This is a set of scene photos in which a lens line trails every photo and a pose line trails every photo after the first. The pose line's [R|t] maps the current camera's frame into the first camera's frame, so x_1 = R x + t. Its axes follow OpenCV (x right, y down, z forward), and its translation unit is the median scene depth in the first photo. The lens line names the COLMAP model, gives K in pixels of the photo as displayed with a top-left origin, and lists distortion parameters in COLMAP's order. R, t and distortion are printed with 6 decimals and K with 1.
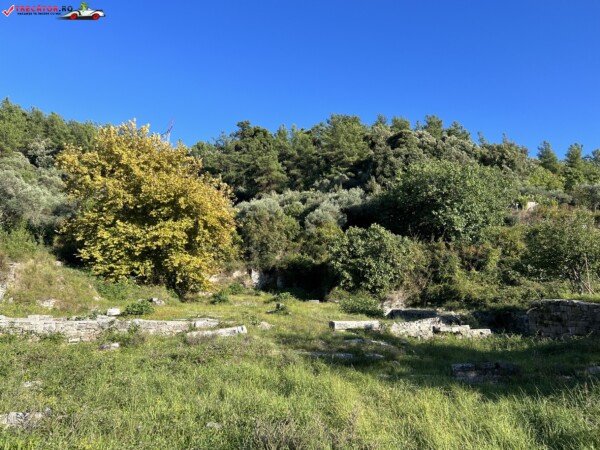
lens RADIAL K [[455.8, 0, 298.7], [0, 455.8, 227.4], [0, 0, 1]] dist [0.009553, 0.003781]
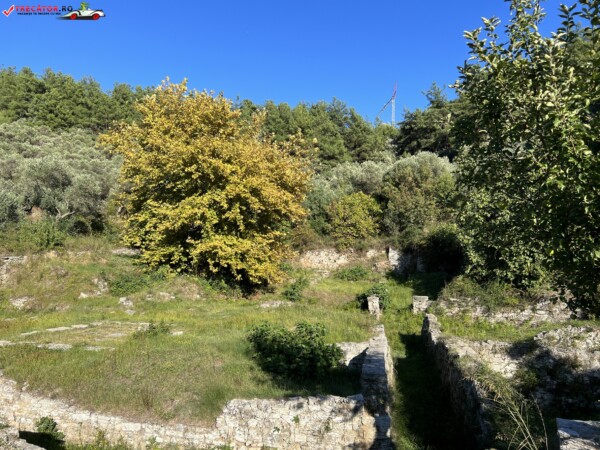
lens RADIAL K [[455.8, 0, 302.2], [0, 455.8, 228.4], [0, 0, 1]] dist [0.009553, 0.003781]
pose [[0.836822, -0.047131, -0.545443, 0.201981], [0.082273, 0.995800, 0.040179, 0.017188], [0.541258, -0.078498, 0.837184, 0.285558]]
